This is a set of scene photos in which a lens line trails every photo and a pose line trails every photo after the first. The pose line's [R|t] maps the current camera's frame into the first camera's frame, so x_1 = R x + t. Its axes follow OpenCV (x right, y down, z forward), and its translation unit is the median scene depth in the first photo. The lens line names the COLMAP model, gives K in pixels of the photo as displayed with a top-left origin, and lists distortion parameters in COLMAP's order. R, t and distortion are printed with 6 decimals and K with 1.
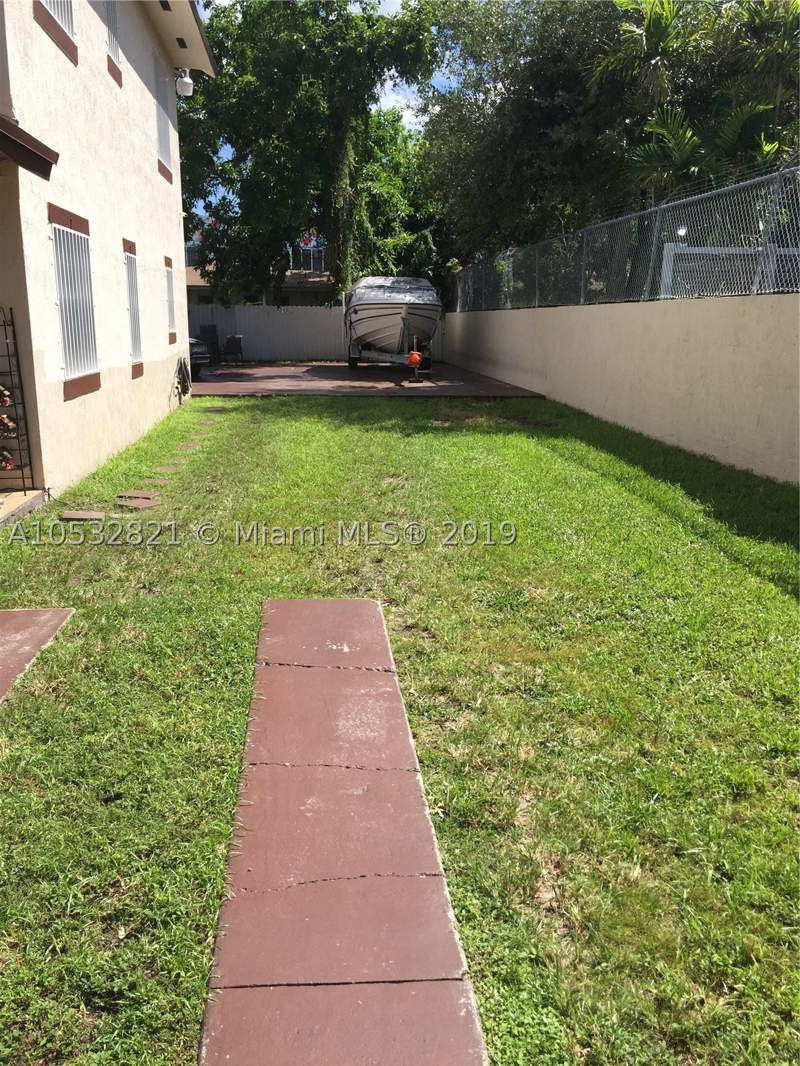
lens RADIAL K [[907.9, 0, 423.7], [0, 907.9, 539.3], [0, 0, 1]] dist [0.058519, -0.073060]
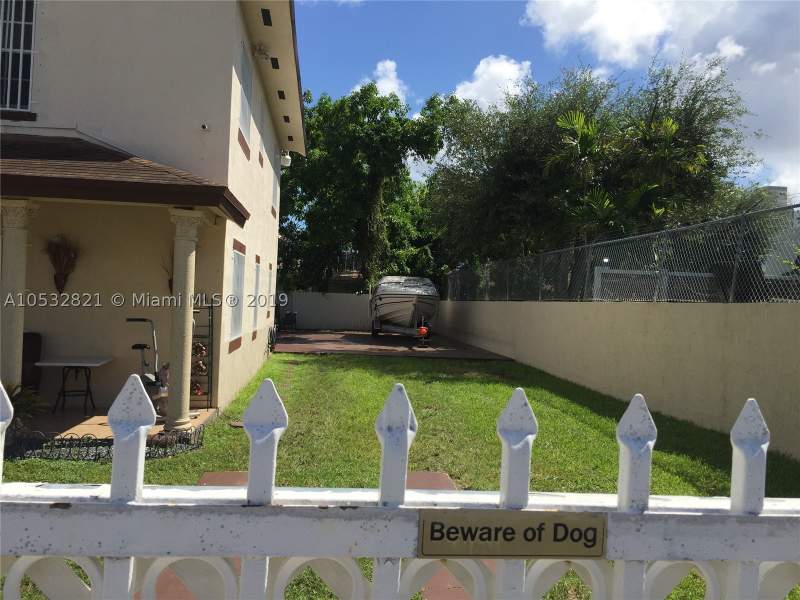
lens RADIAL K [[681.4, 0, 402.0], [0, 681.4, 301.6], [0, 0, 1]] dist [0.058519, -0.073060]
pose [[0.999442, 0.029910, -0.014882, -0.041410], [-0.032570, 0.971505, -0.234772, 0.018825], [0.007436, 0.235125, 0.971937, -0.111251]]
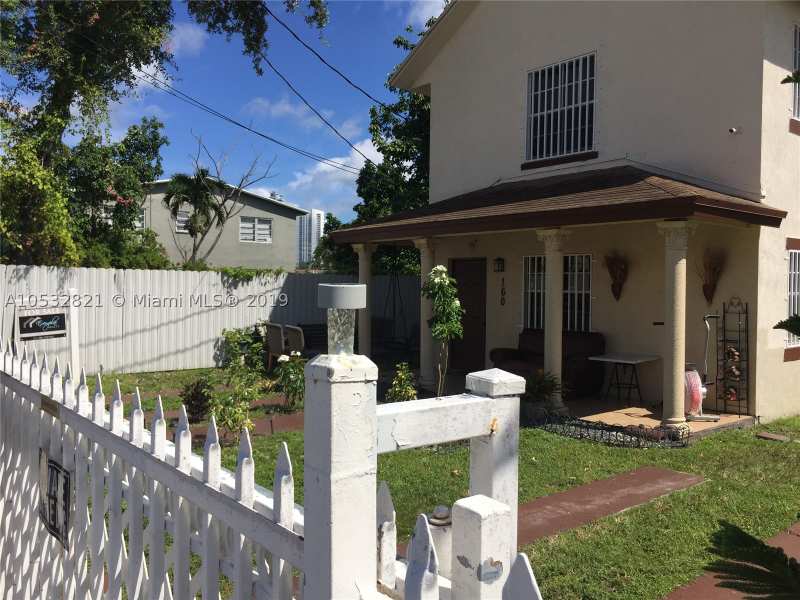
lens RADIAL K [[681.4, 0, 399.7], [0, 681.4, 301.2], [0, 0, 1]] dist [0.058519, -0.073060]
pose [[0.538779, 0.017651, -0.842262, 0.128999], [-0.203009, 0.973038, -0.109469, 0.003009], [0.817621, 0.229967, 0.527836, -0.082290]]
